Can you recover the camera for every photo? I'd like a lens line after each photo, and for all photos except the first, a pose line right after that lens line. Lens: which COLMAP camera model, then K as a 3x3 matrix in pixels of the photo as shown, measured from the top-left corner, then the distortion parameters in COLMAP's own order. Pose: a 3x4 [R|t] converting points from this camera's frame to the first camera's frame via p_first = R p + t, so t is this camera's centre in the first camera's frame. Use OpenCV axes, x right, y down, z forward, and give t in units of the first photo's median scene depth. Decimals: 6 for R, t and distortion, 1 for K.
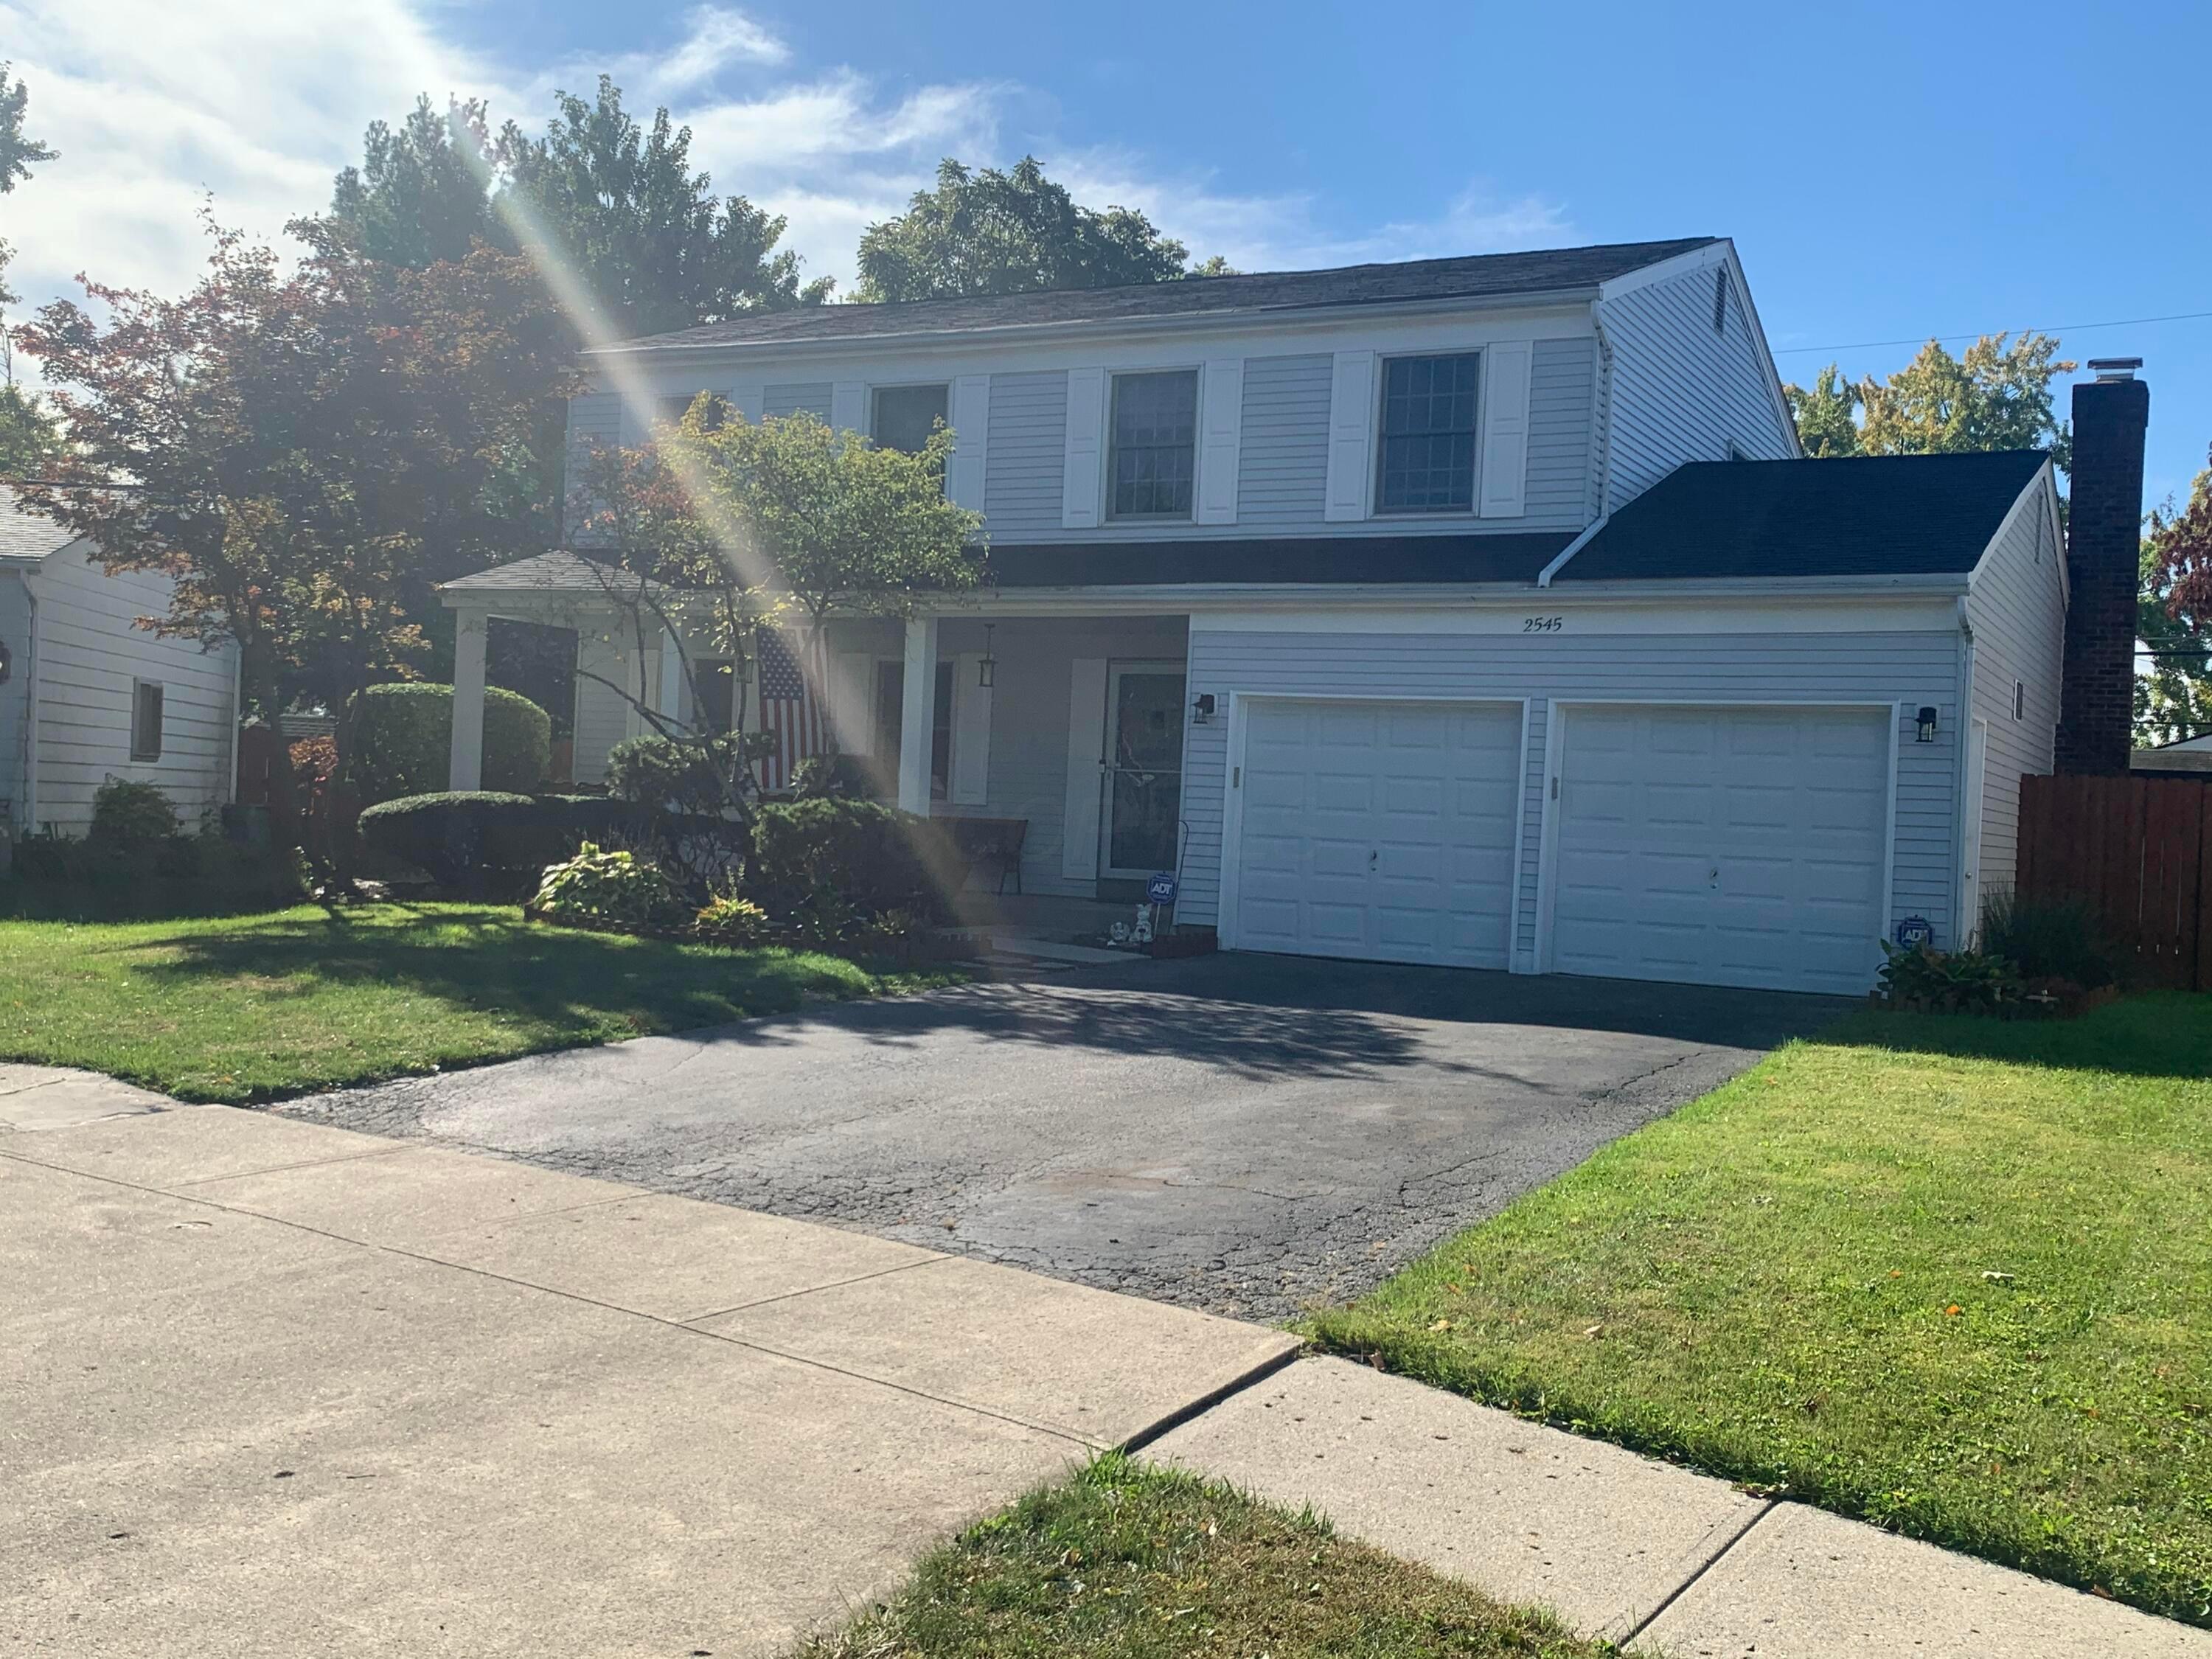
lens RADIAL K [[2274.6, 0, 1106.0], [0, 2274.6, 829.5], [0, 0, 1]] dist [0.063935, -0.313716]
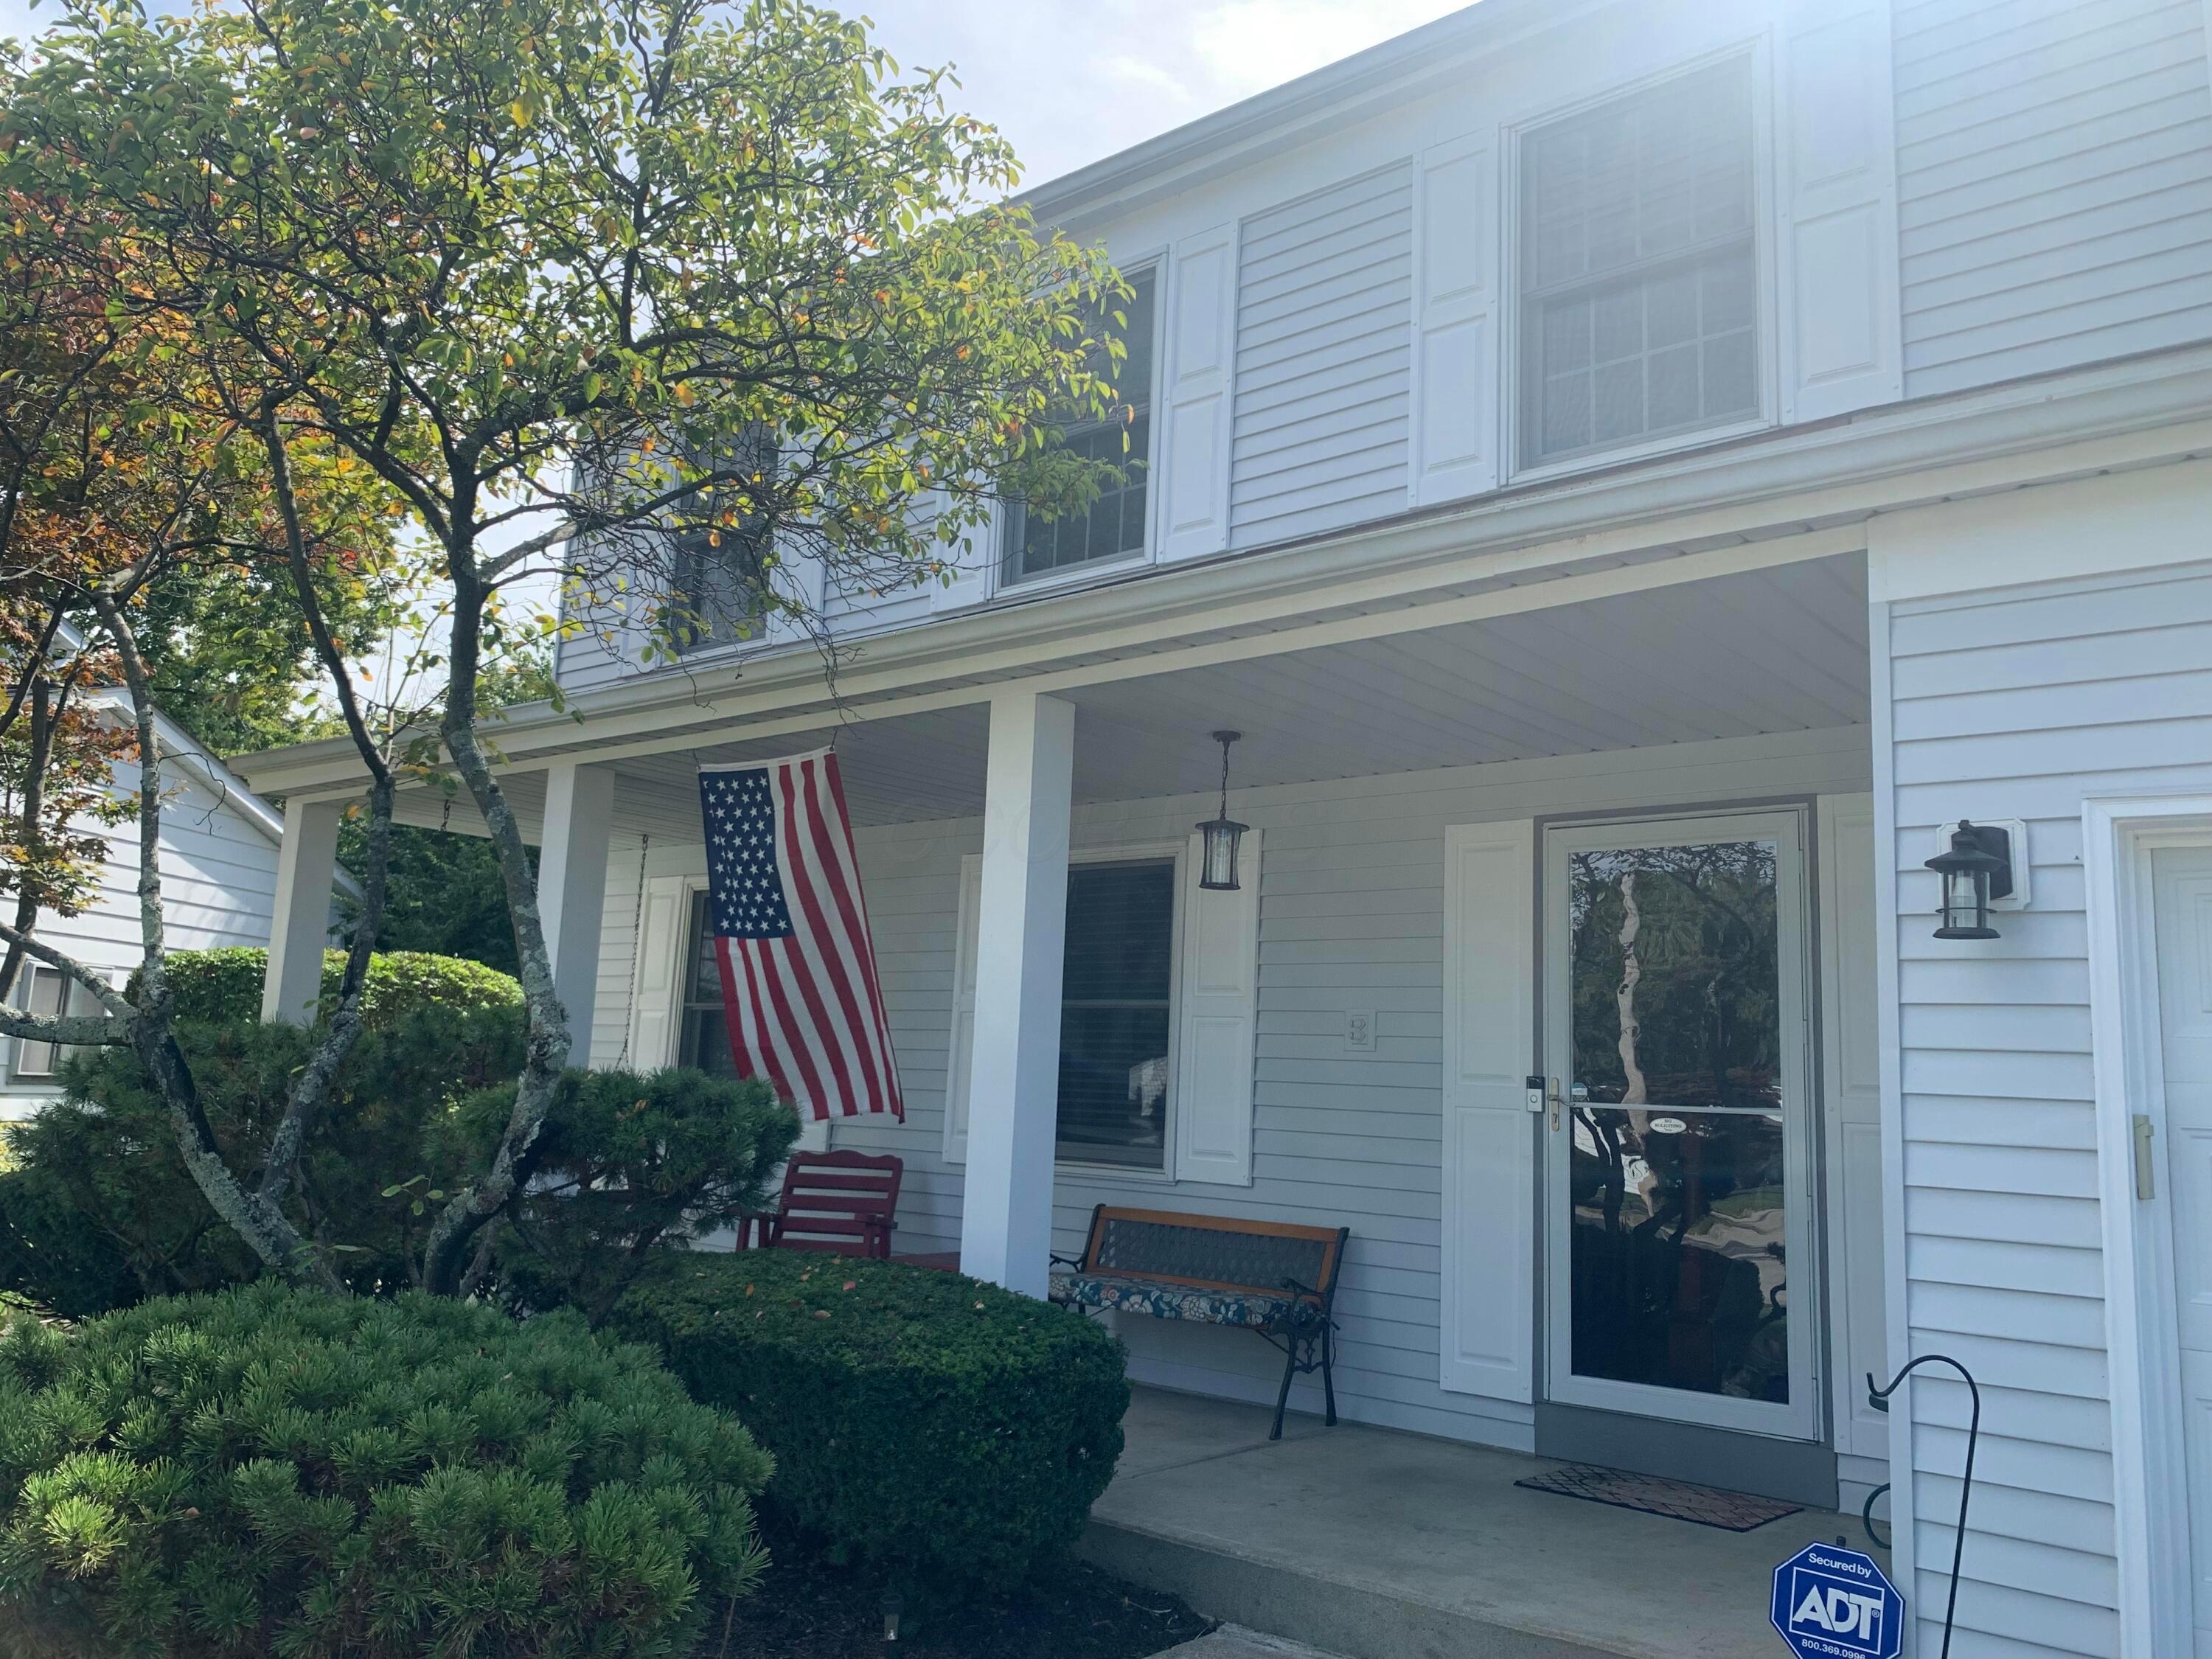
lens RADIAL K [[1704.9, 0, 1106.0], [0, 1704.9, 829.5], [0, 0, 1]] dist [0.010431, 0.001512]
pose [[0.975685, -0.037886, -0.215877, -0.008943], [0.000639, 0.985435, -0.170052, -0.024847], [0.219176, 0.165779, 0.961498, 0.754121]]
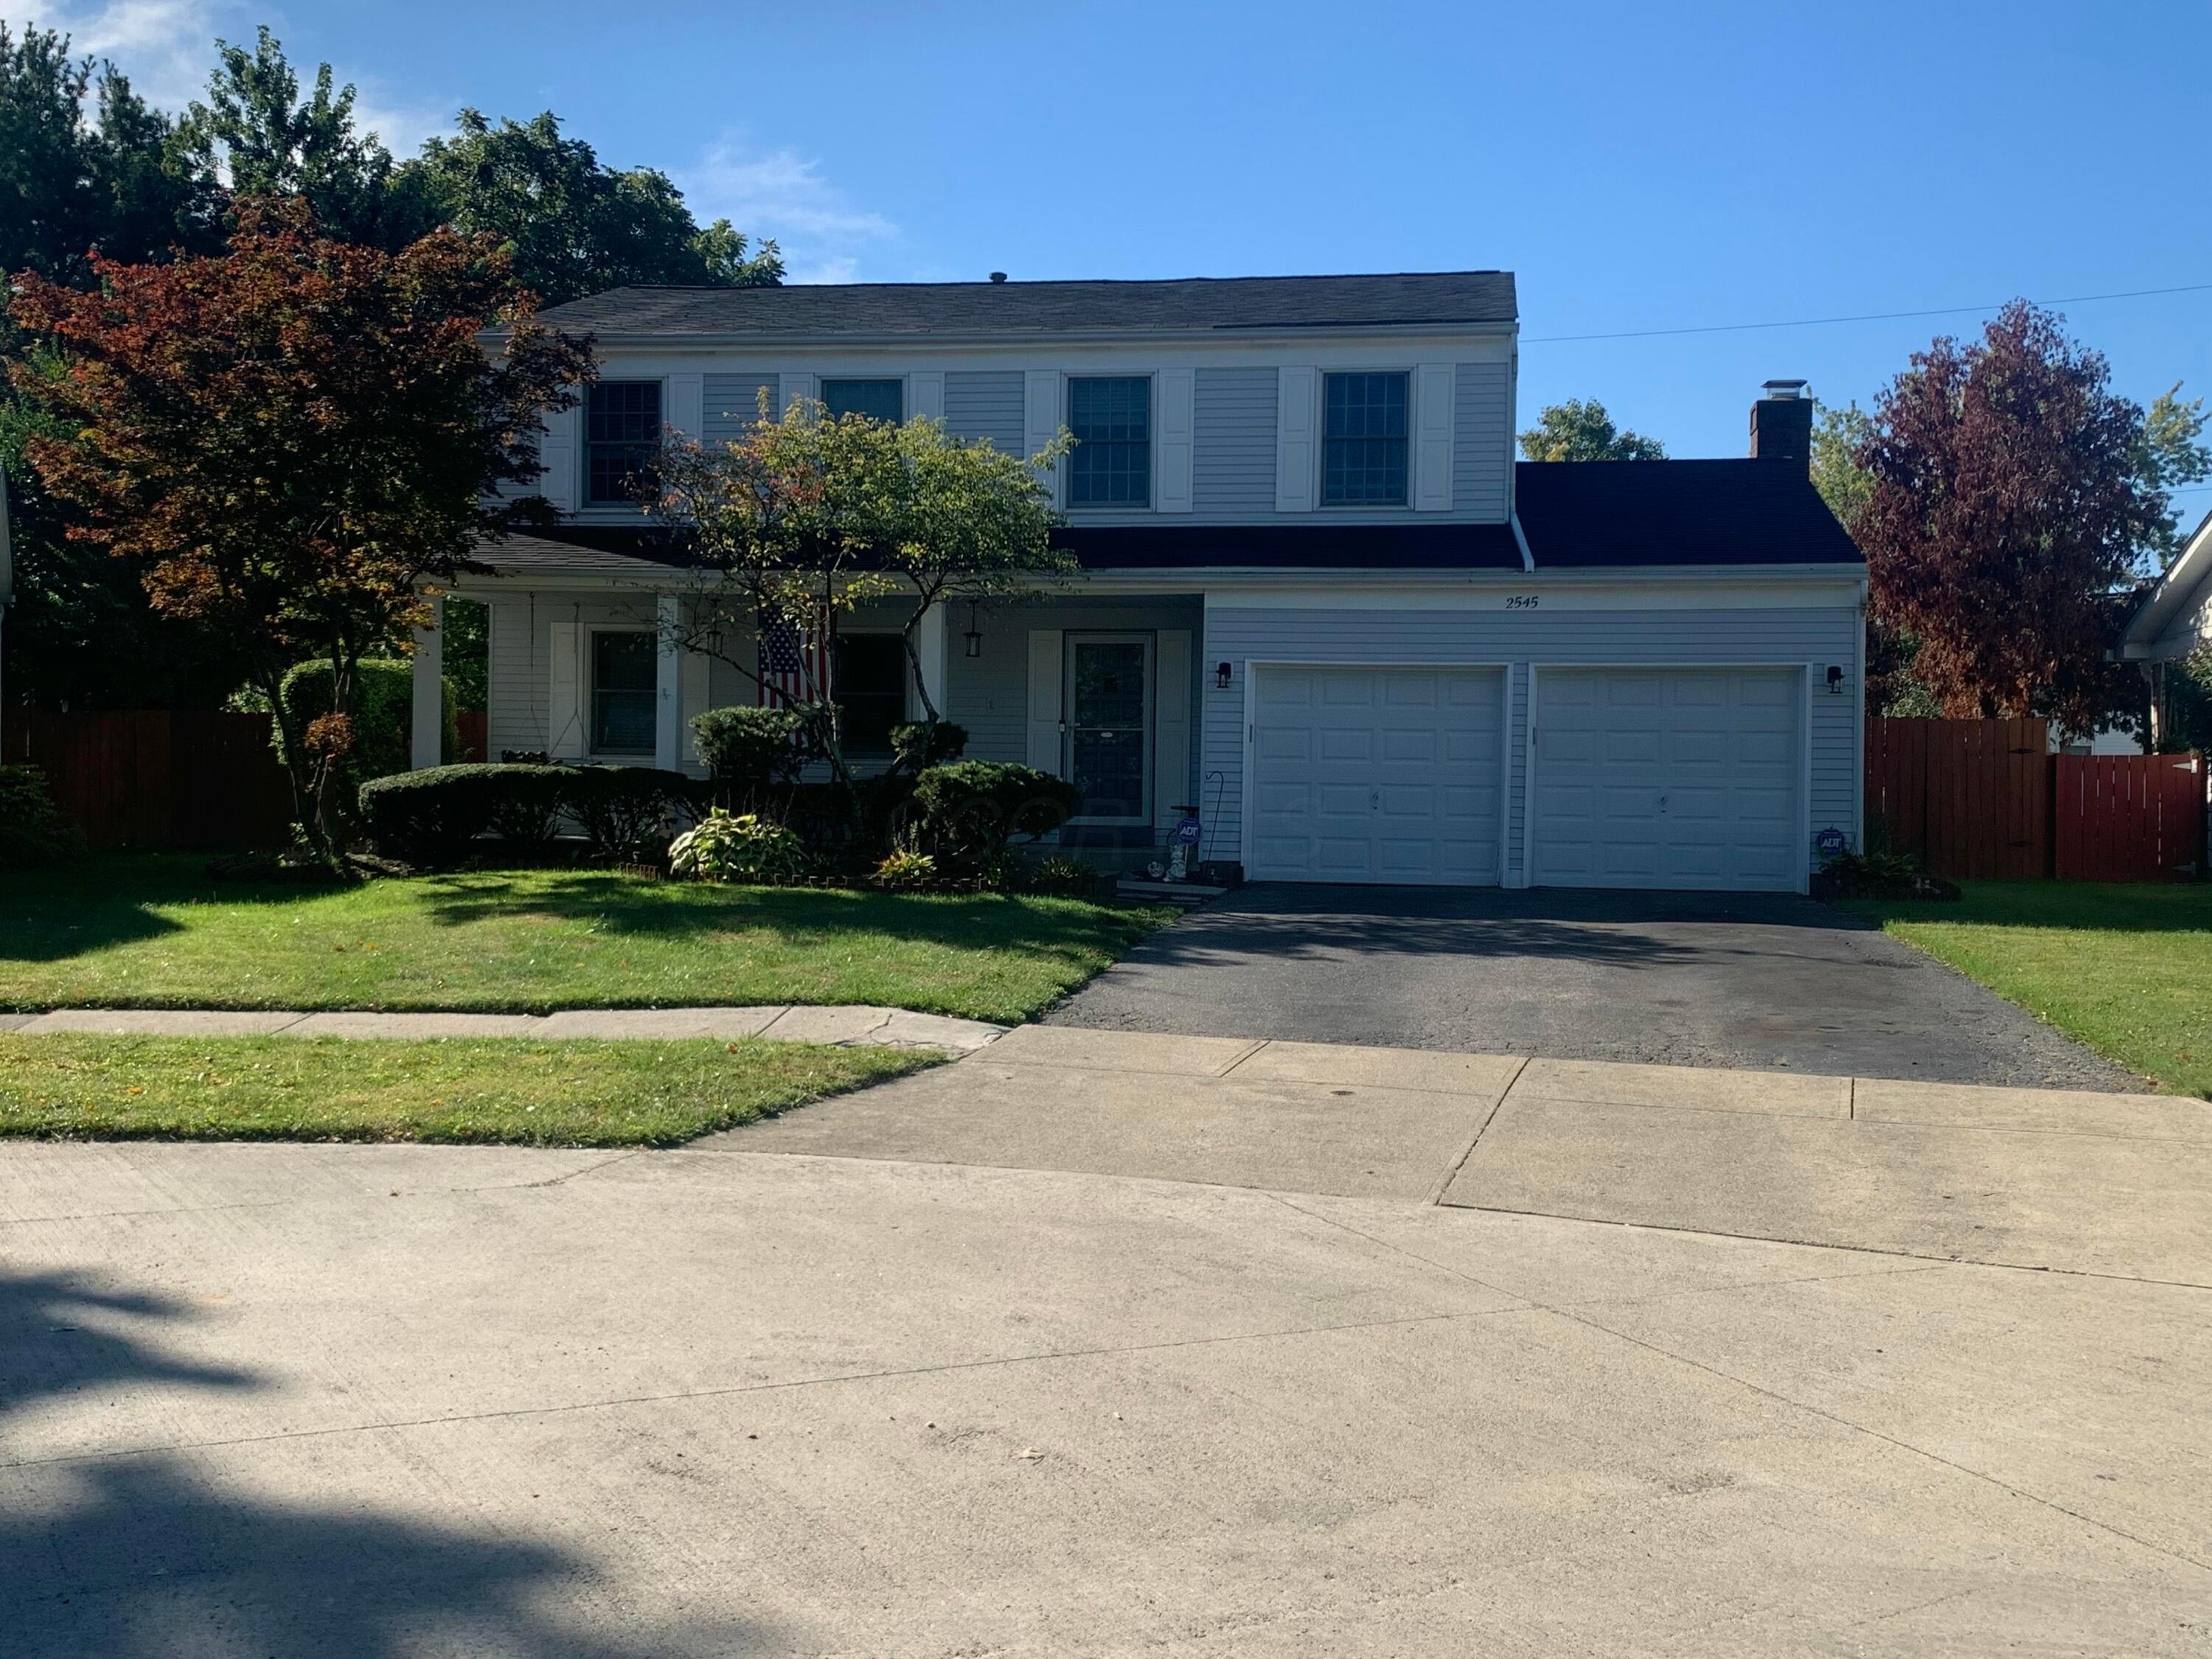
lens RADIAL K [[2277.9, 0, 1106.0], [0, 2277.9, 829.5], [0, 0, 1]] dist [0.002930, -0.022309]
pose [[0.944470, -0.037283, 0.326476, -0.375403], [0.029885, 0.999171, 0.027648, -0.007731], [-0.327236, -0.016355, 0.944801, -0.074173]]
